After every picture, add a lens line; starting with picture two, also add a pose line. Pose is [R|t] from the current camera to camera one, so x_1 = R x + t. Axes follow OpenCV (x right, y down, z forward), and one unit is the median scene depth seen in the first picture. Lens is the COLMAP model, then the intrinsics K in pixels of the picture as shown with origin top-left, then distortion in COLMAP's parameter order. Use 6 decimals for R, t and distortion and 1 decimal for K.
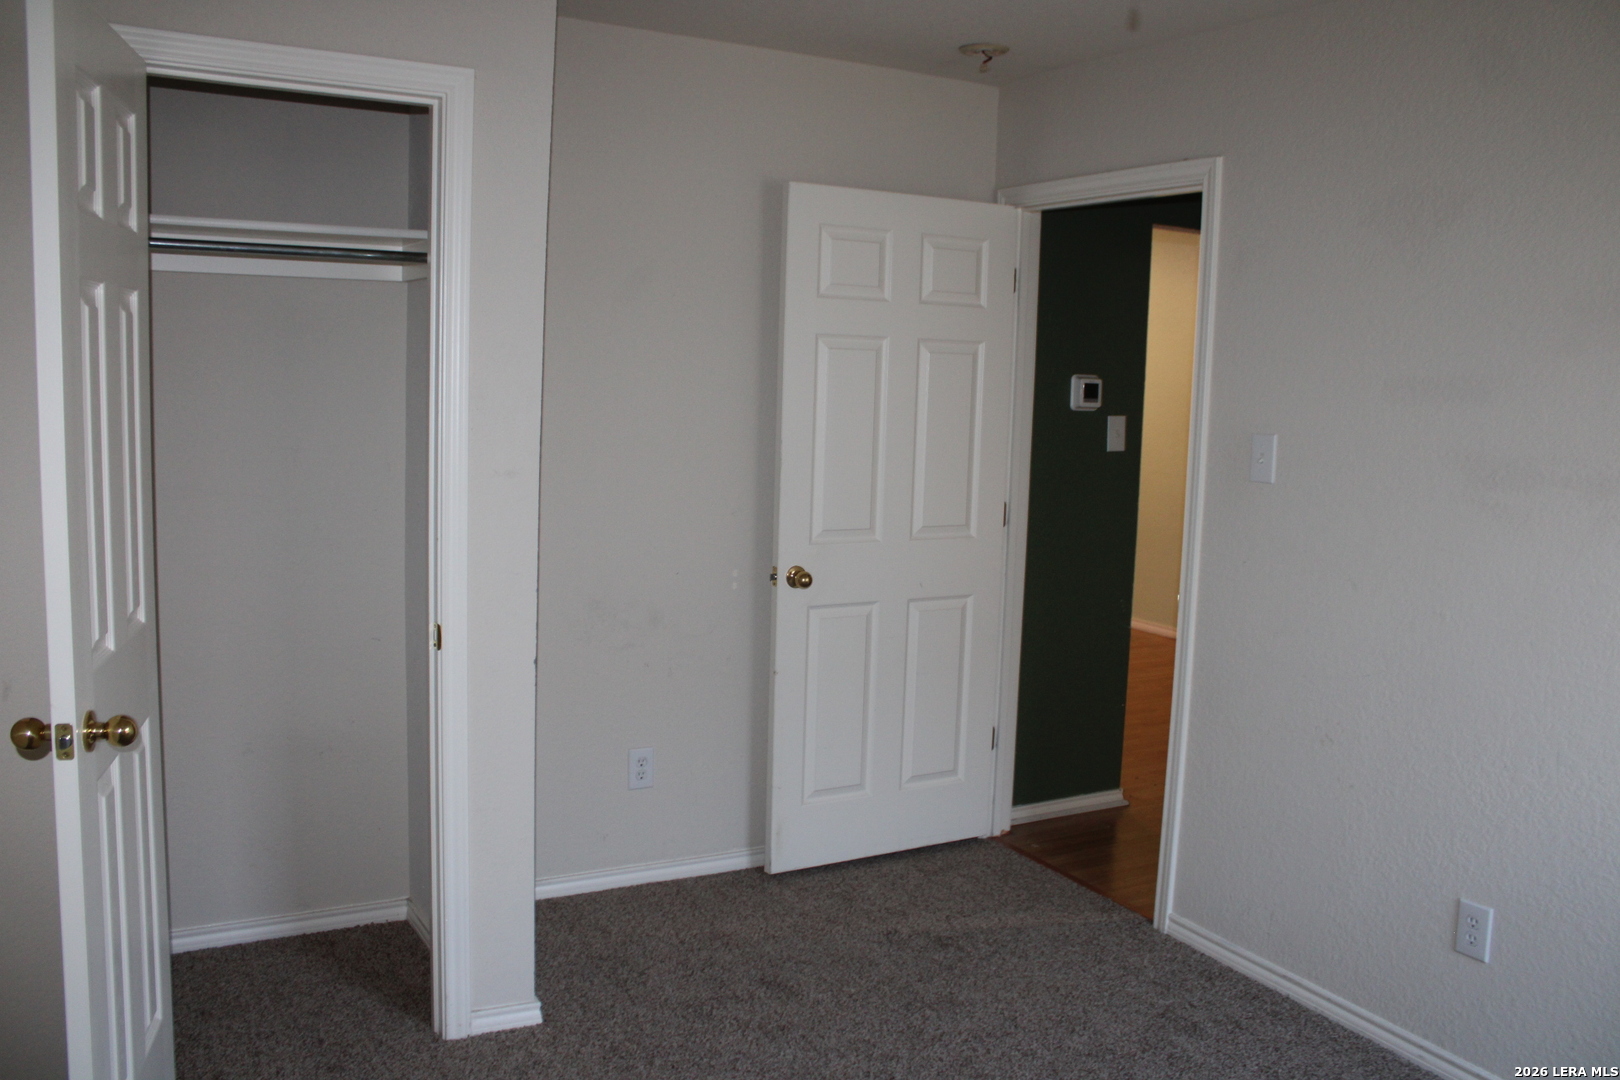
lens RADIAL K [[1362.6, 0, 803.5], [0, 1362.6, 540.7], [0, 0, 1]] dist [-0.157894, 0.163662]
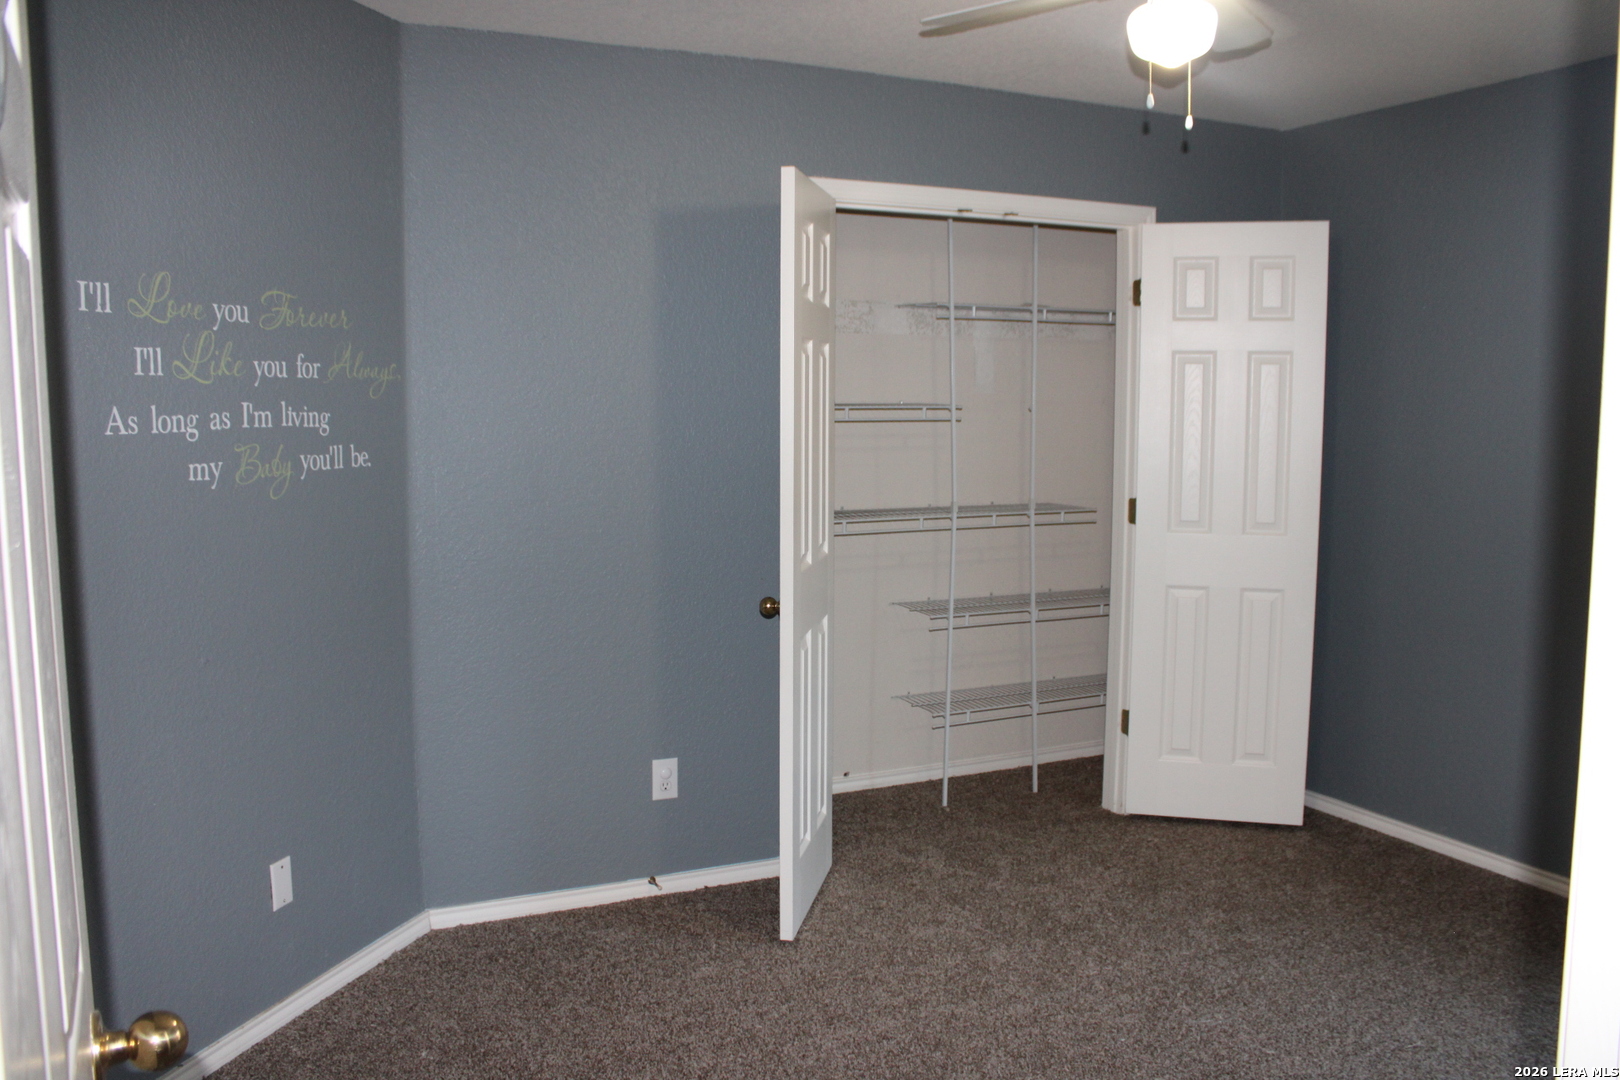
lens RADIAL K [[1362.6, 0, 803.5], [0, 1362.6, 540.7], [0, 0, 1]] dist [-0.157894, 0.163662]
pose [[0.894371, 0.019006, -0.446923, 0.211299], [-0.028772, 0.999472, -0.015074, 0.076658], [0.446401, 0.026341, 0.894445, -0.488058]]
